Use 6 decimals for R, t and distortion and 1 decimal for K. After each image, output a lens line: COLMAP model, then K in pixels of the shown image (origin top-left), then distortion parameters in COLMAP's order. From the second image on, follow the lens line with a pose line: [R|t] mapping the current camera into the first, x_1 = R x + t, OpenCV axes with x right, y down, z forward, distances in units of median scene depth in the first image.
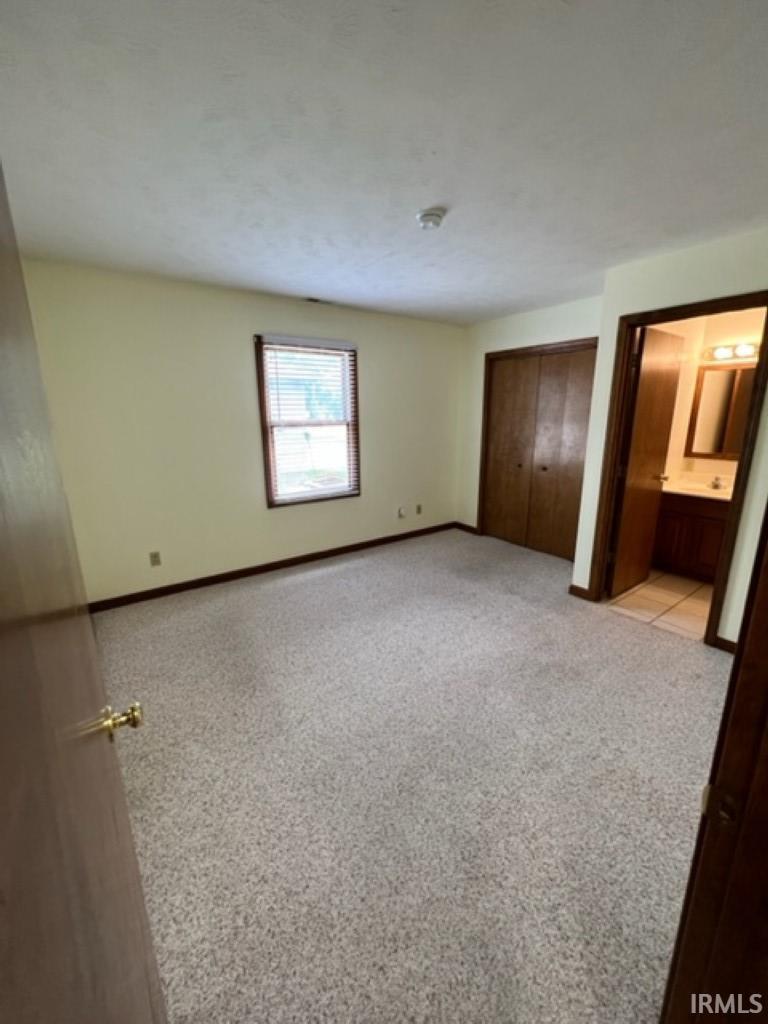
lens RADIAL K [[411.1, 0, 385.2], [0, 411.1, 508.0], [0, 0, 1]] dist [-0.001036, 0.000852]
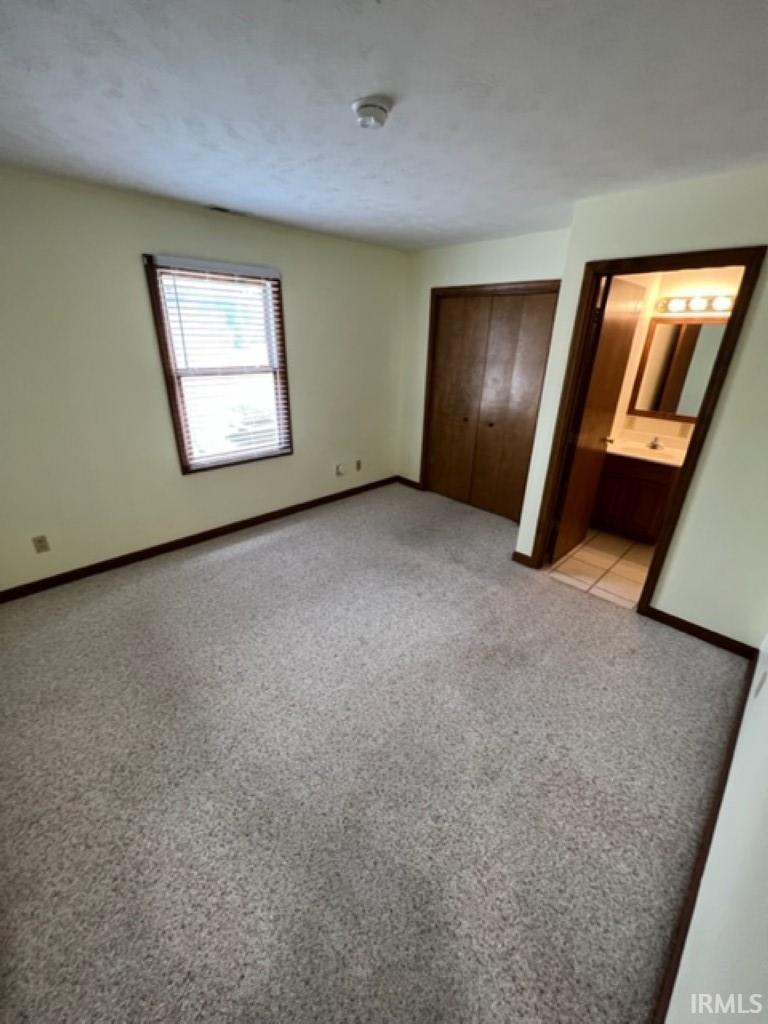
lens RADIAL K [[411.1, 0, 385.8], [0, 411.1, 509.2], [0, 0, 1]] dist [-0.001036, 0.000852]
pose [[0.988755, -0.028364, 0.146827, 0.007621], [0.002657, 0.985024, 0.172395, -0.123923], [-0.149518, -0.170067, 0.974023, 0.152808]]
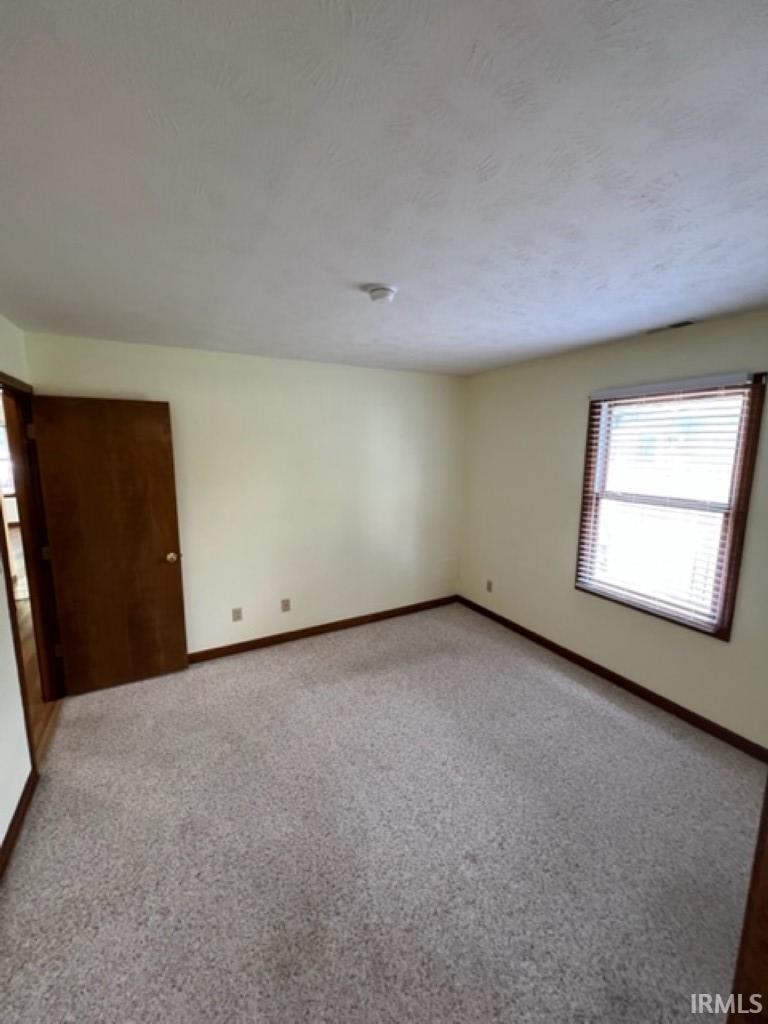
lens RADIAL K [[411.1, 0, 388.2], [0, 411.1, 509.8], [0, 0, 1]] dist [-0.001036, 0.000852]
pose [[-0.123407, 0.161104, -0.979192, 0.948952], [-0.228497, 0.955607, 0.186021, -0.372466], [0.965691, 0.246698, -0.081117, 1.071645]]
